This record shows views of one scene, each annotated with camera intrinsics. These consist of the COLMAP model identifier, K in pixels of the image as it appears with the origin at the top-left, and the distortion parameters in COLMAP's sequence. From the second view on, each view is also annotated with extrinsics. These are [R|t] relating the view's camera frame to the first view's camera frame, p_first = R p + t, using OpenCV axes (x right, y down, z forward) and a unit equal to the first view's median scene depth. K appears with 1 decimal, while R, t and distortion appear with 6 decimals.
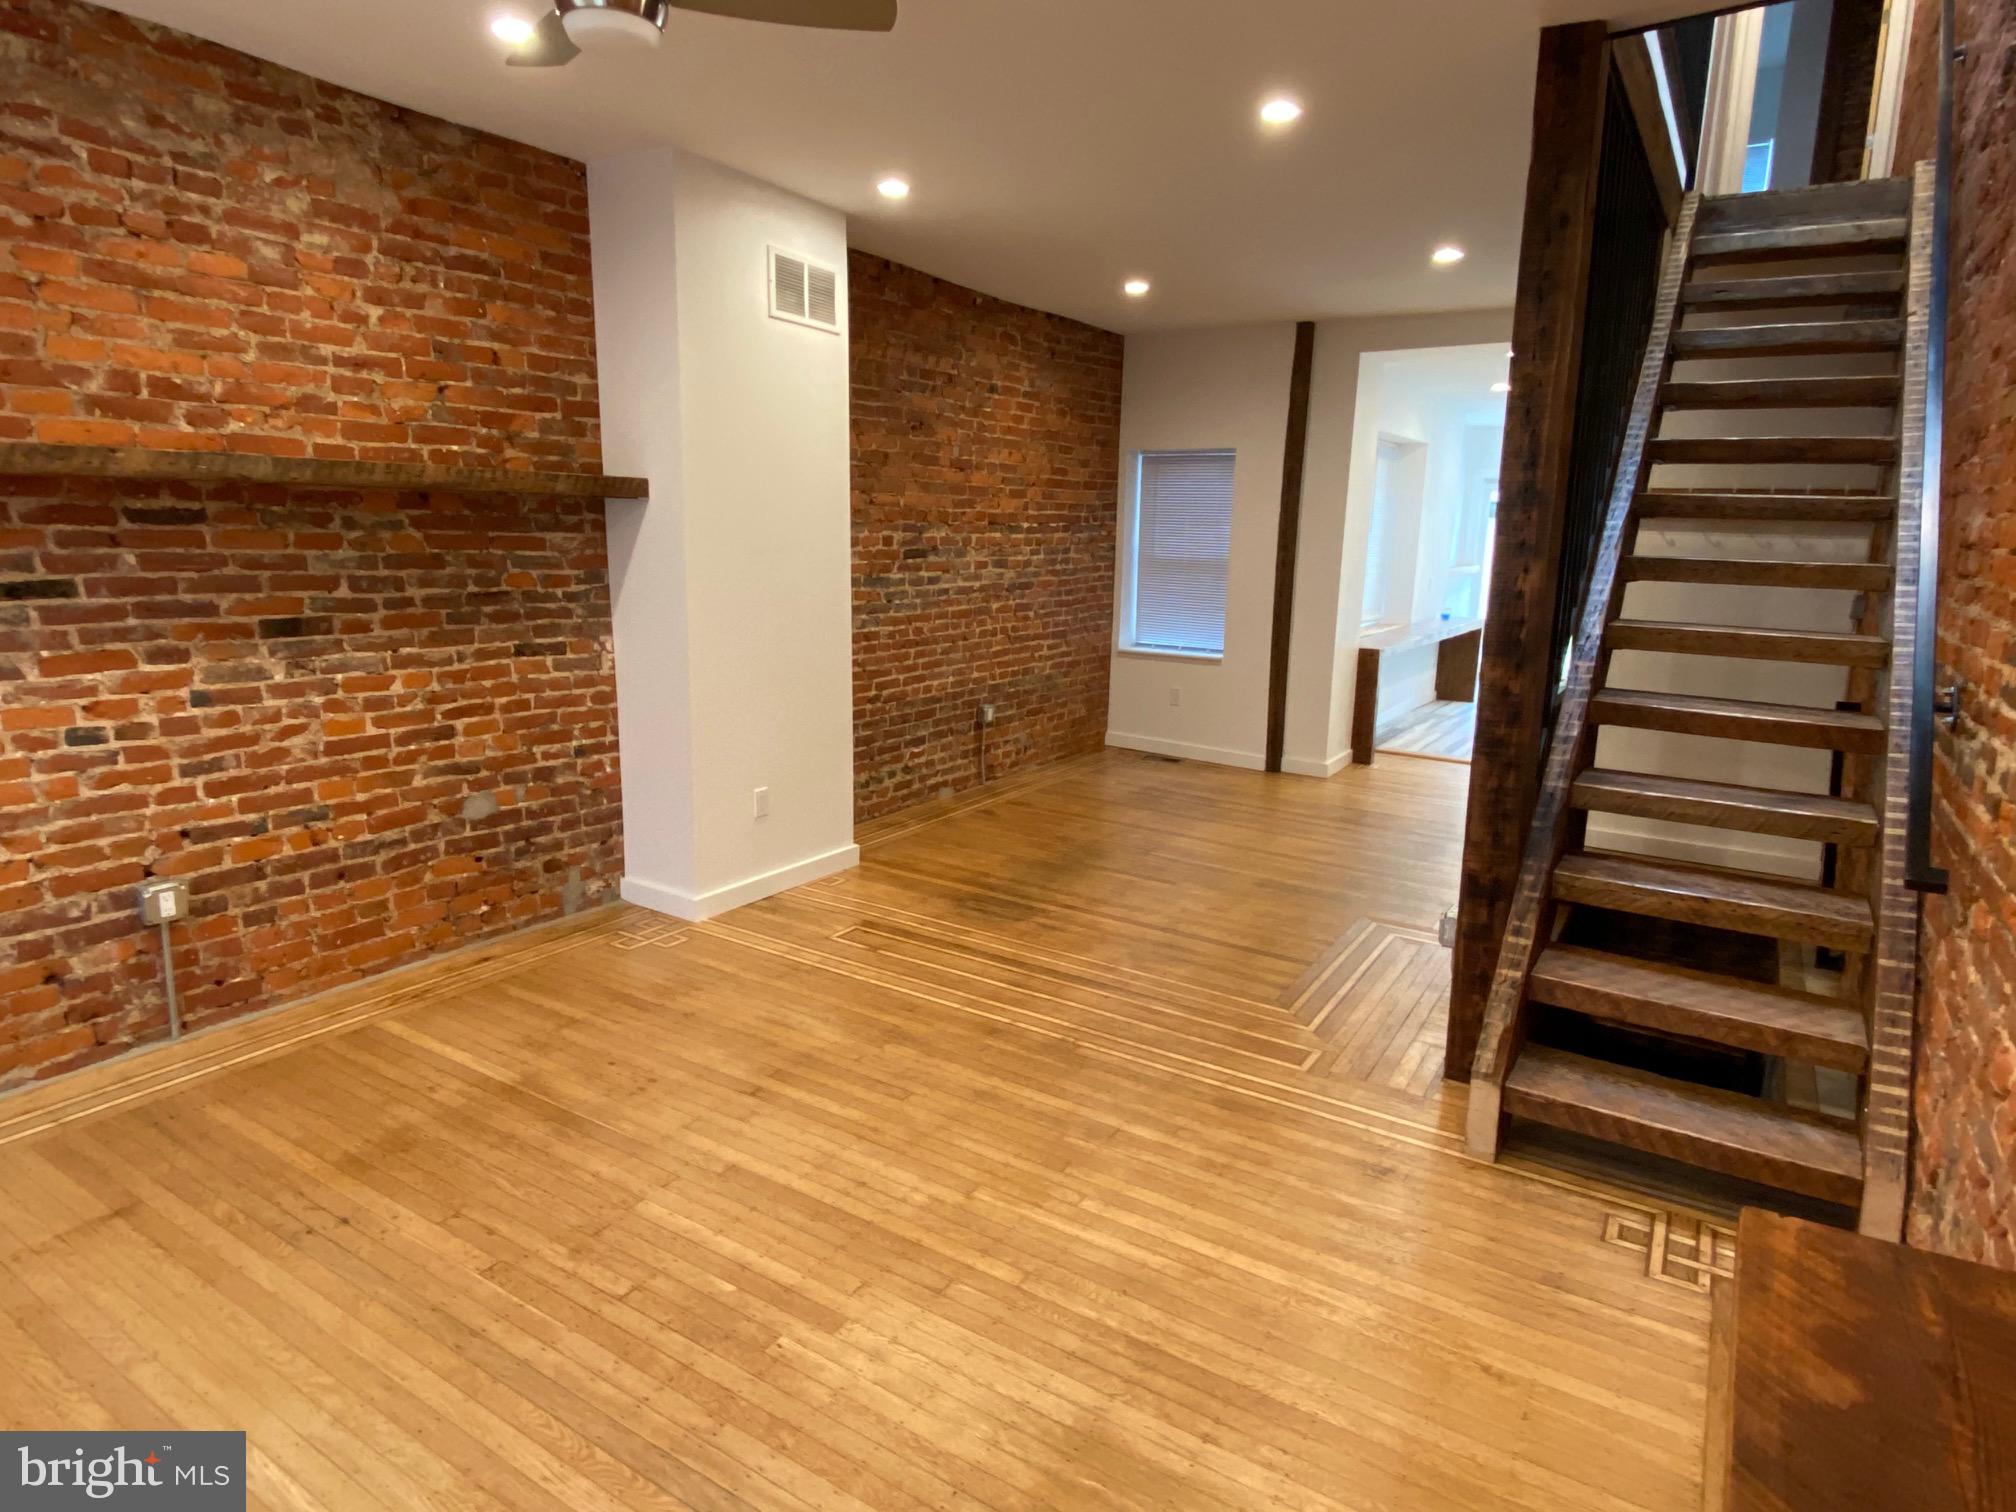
lens RADIAL K [[1126.4, 0, 1012.4], [0, 1126.4, 741.7], [0, 0, 1]] dist [0.017291, -0.023641]
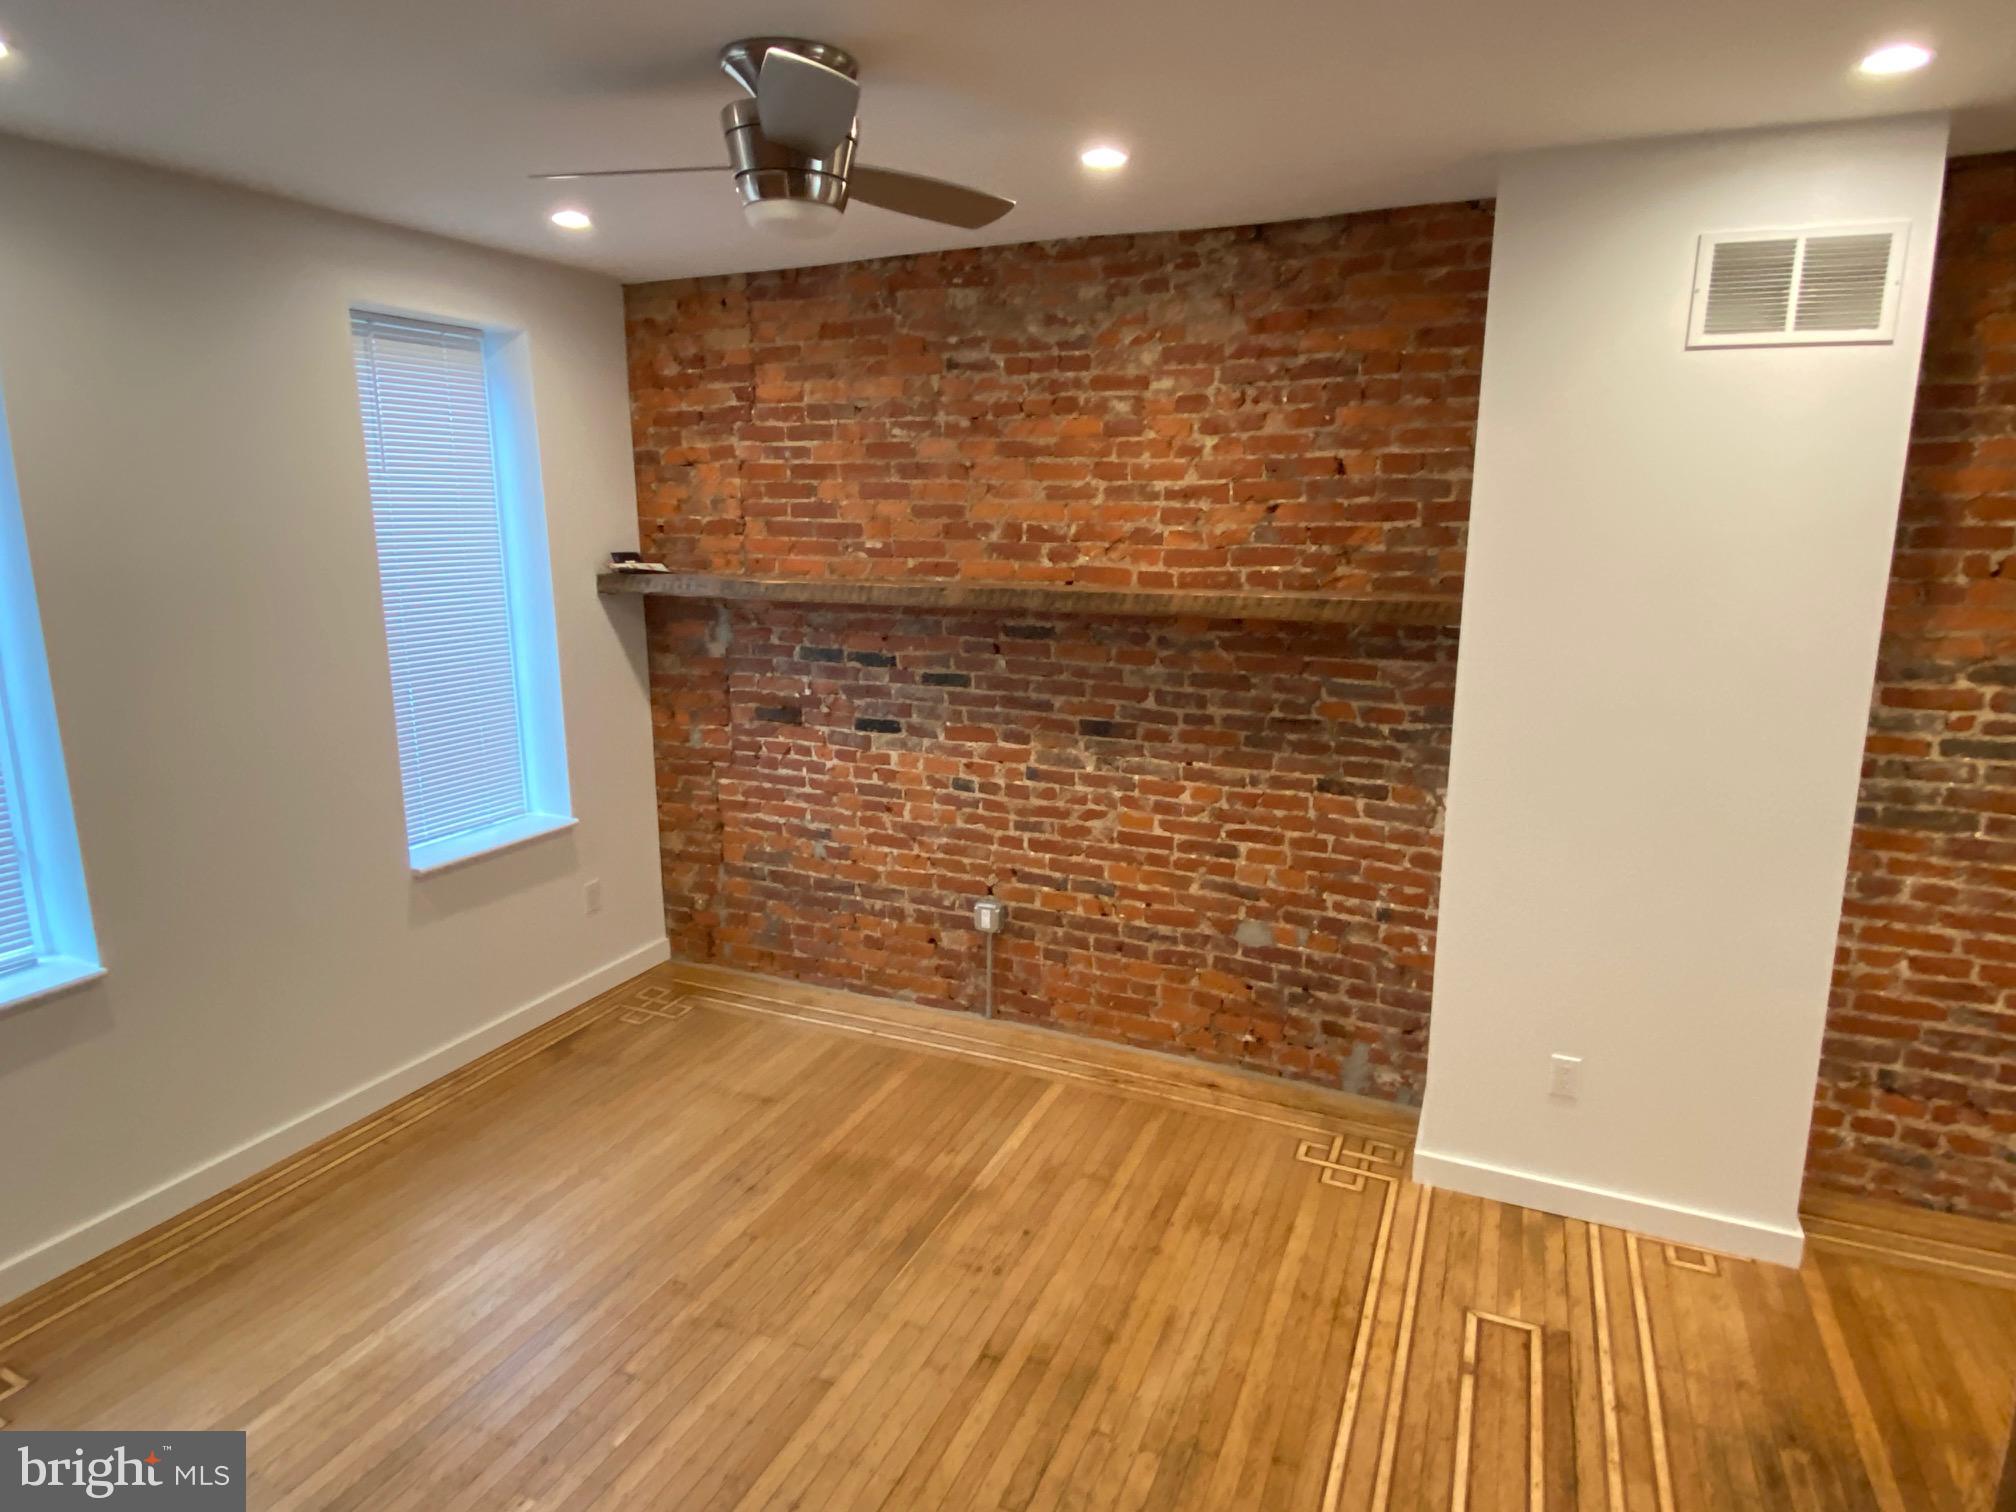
lens RADIAL K [[1127.0, 0, 1023.5], [0, 1127.0, 743.3], [0, 0, 1]] dist [0.101566, -0.118088]
pose [[0.154766, 0.172577, -0.972761, 0.473539], [-0.186122, 0.972087, 0.142846, -0.234103], [0.970261, 0.158945, 0.182566, 0.702979]]
